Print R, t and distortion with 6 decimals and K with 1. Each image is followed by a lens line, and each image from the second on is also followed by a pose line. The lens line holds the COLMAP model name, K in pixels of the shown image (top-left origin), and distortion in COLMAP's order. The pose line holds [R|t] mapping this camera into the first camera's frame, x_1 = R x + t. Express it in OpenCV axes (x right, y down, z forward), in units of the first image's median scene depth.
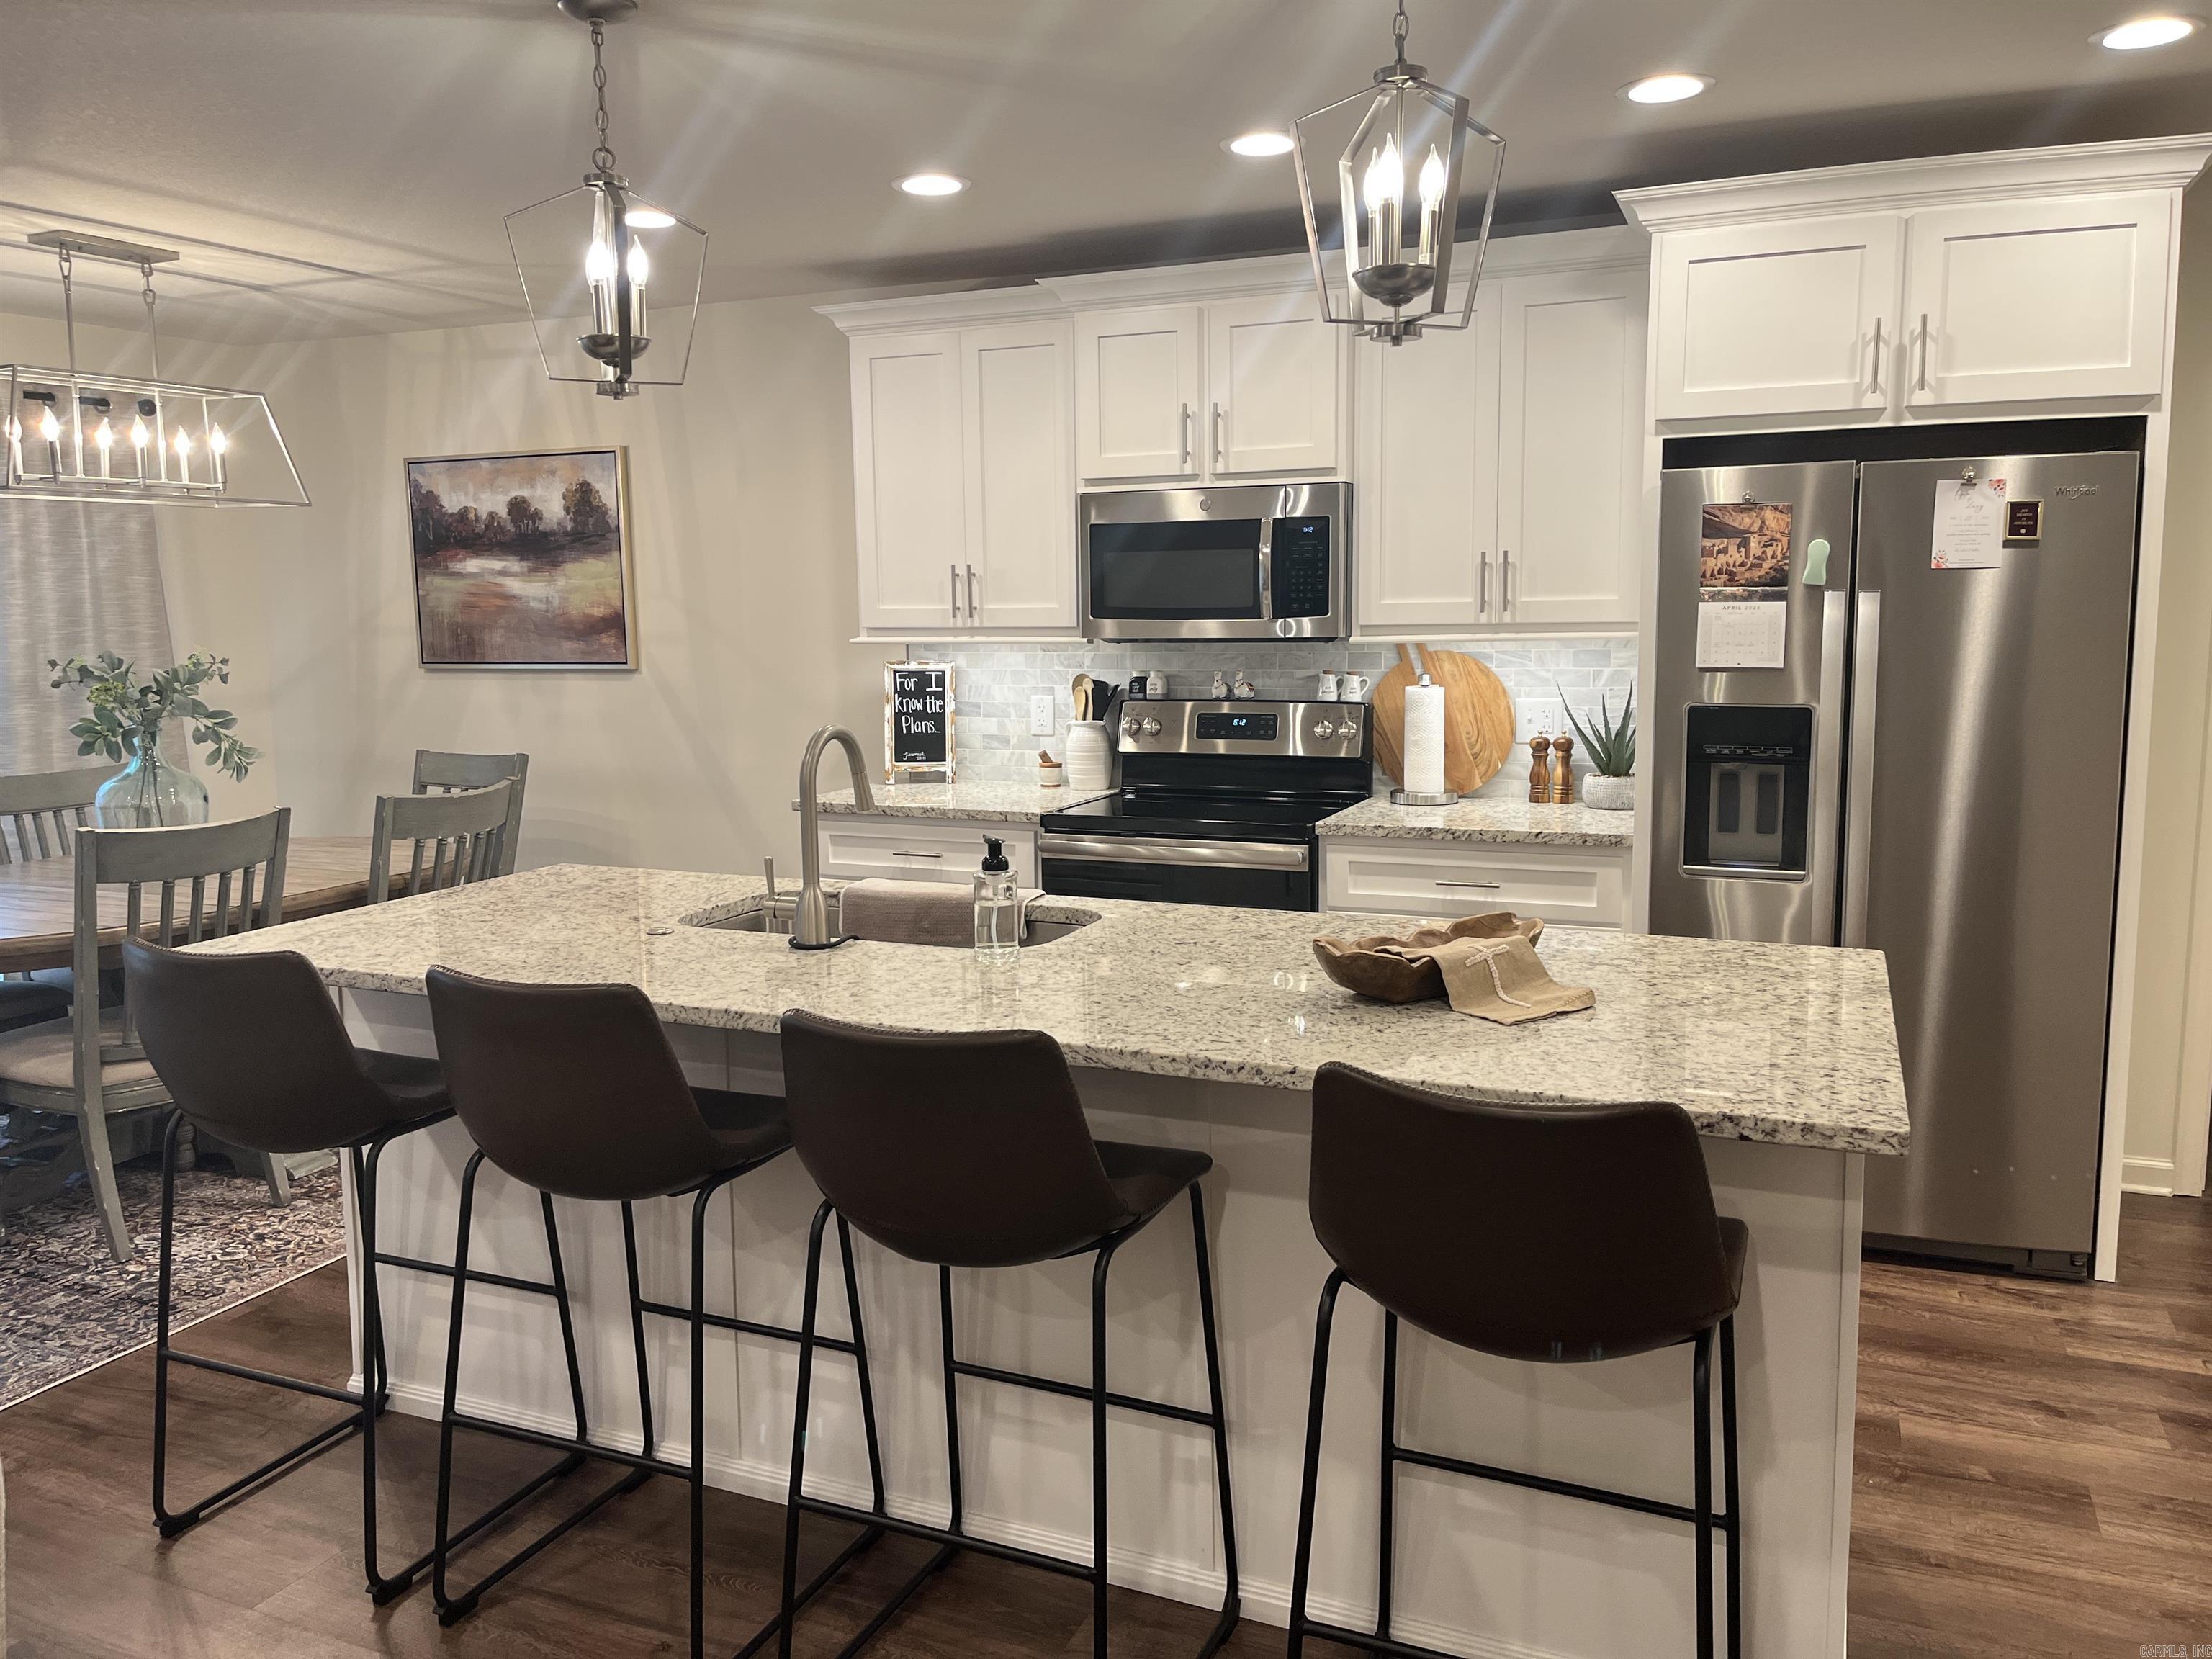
lens RADIAL K [[1655.9, 0, 1108.5], [0, 1655.9, 822.6], [0, 0, 1]] dist [0.078207, -0.119107]
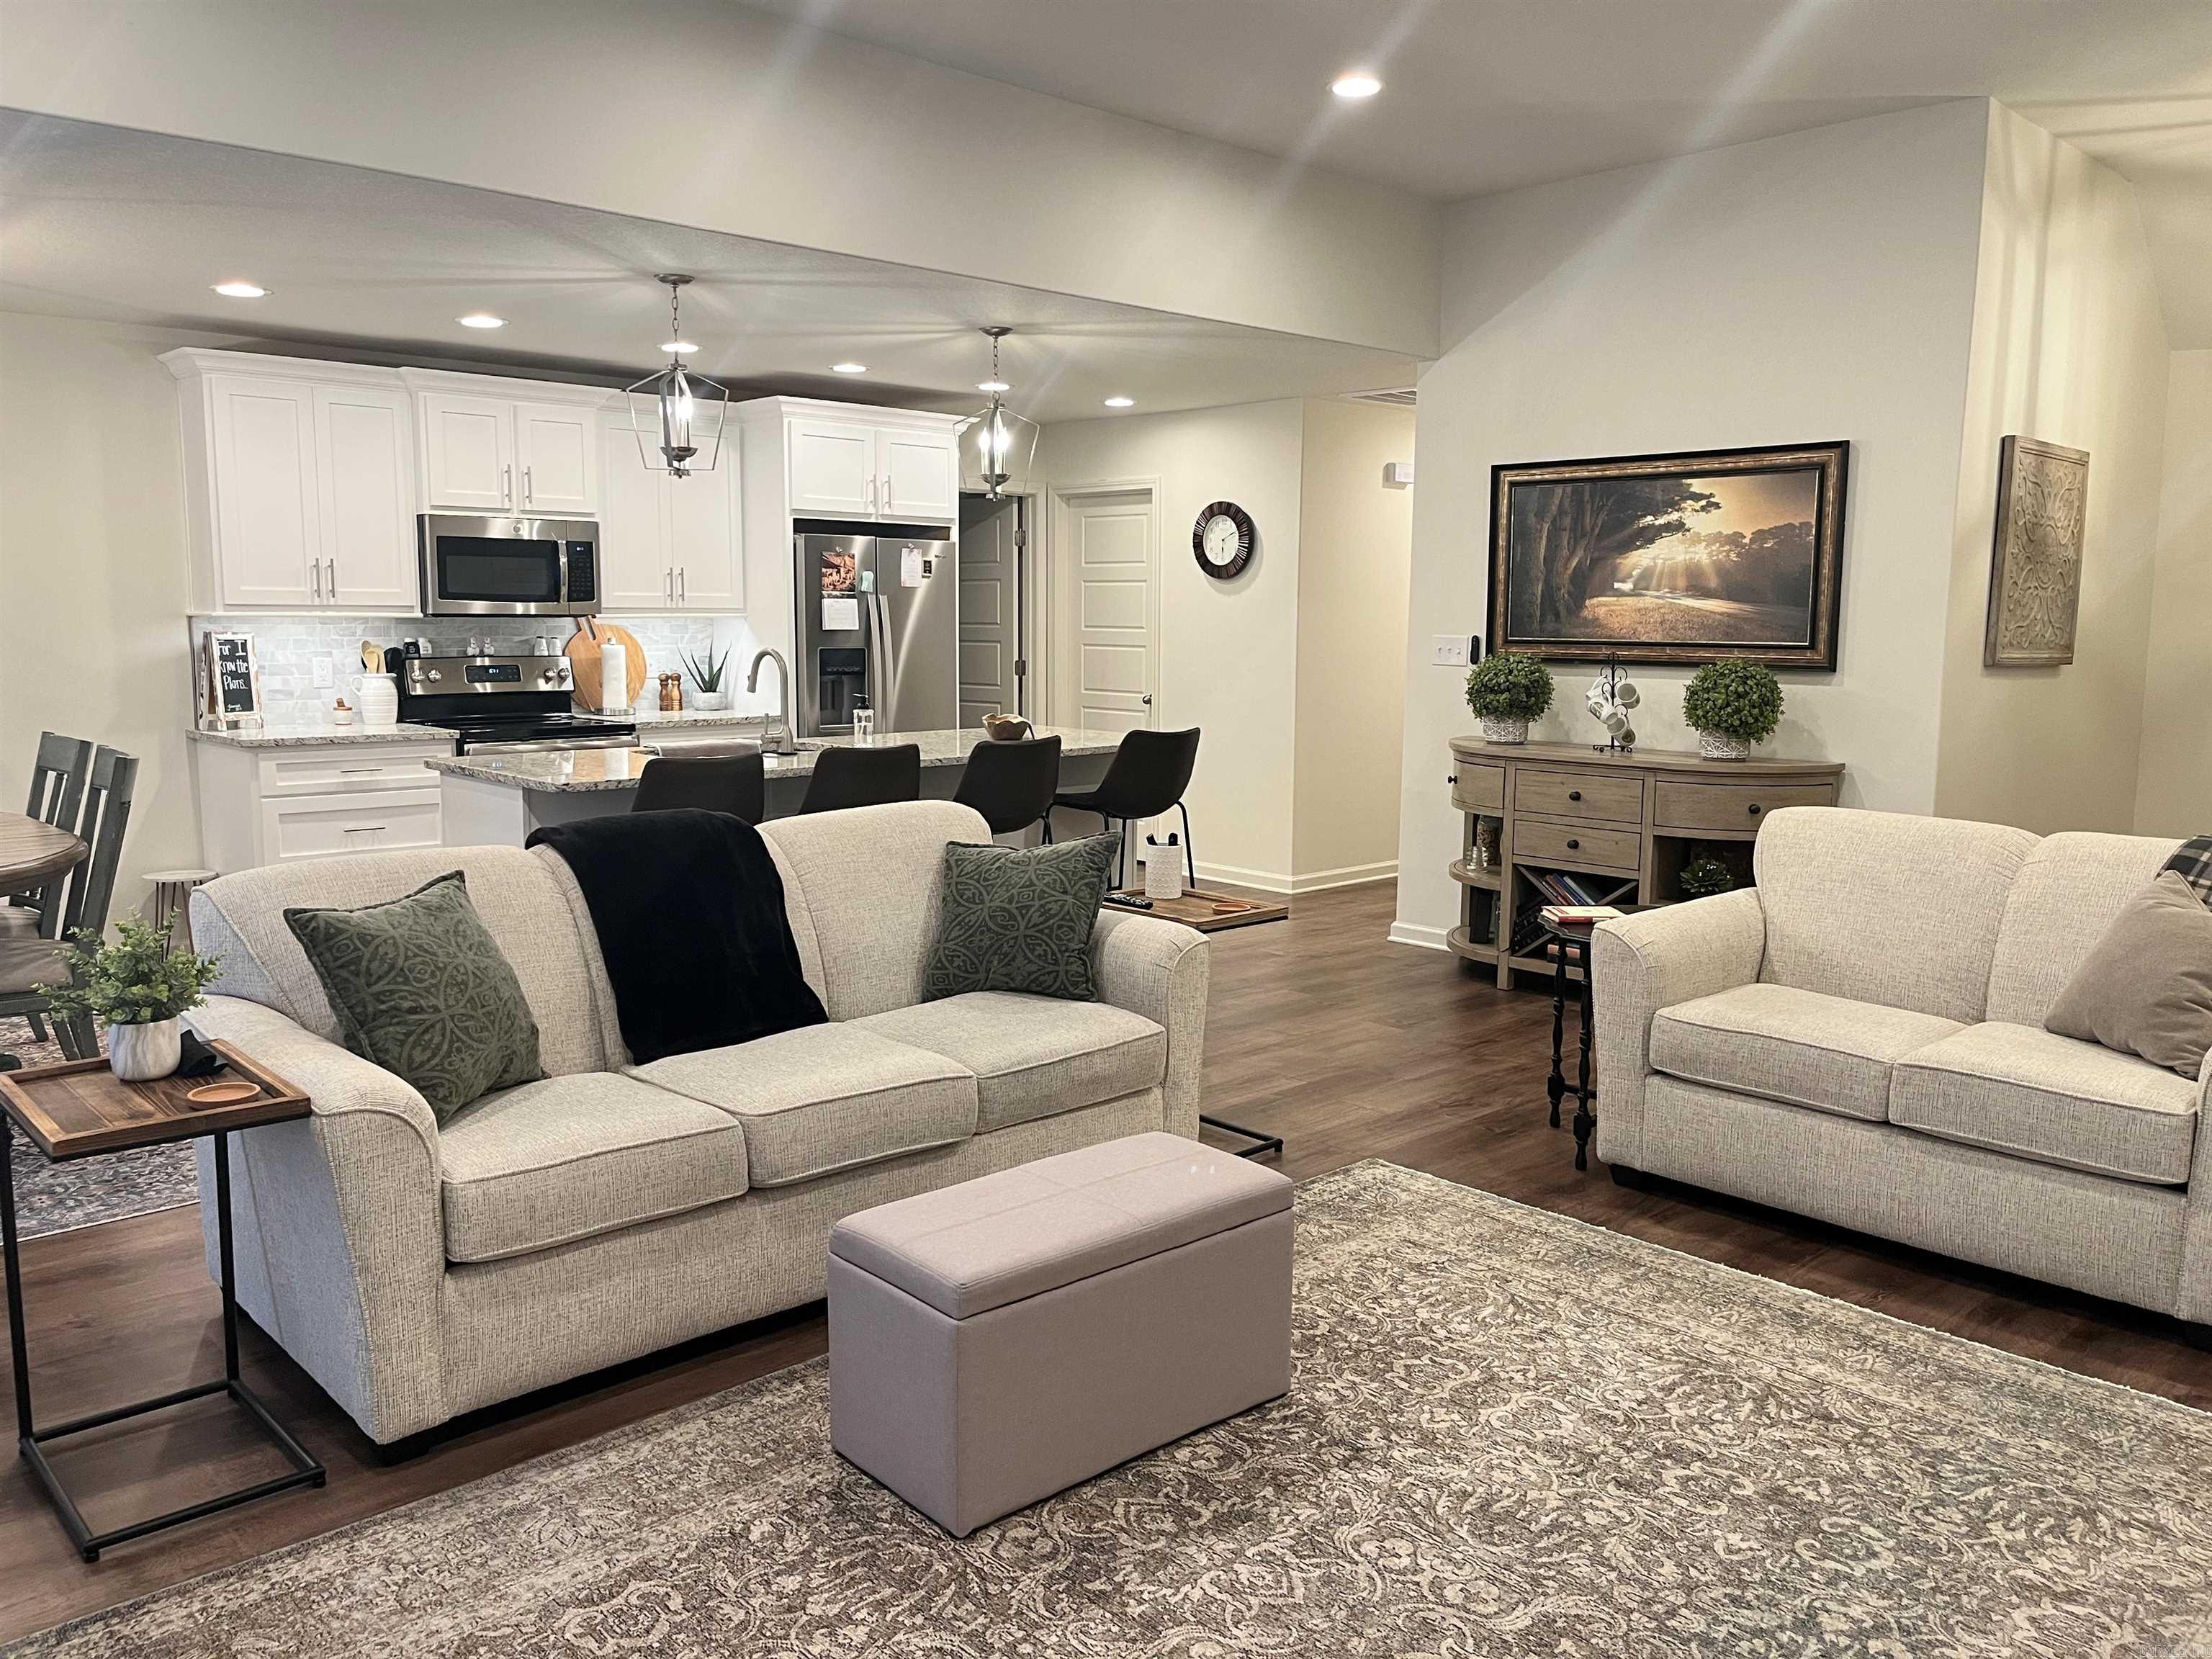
lens RADIAL K [[1670.2, 0, 1097.1], [0, 1670.2, 810.0], [0, 0, 1]] dist [0.076921, -0.118024]
pose [[0.399253, -0.095194, 0.911885, -1.157369], [0.109595, 0.992419, 0.055617, 0.041488], [-0.910267, 0.077732, 0.406659, -0.116958]]
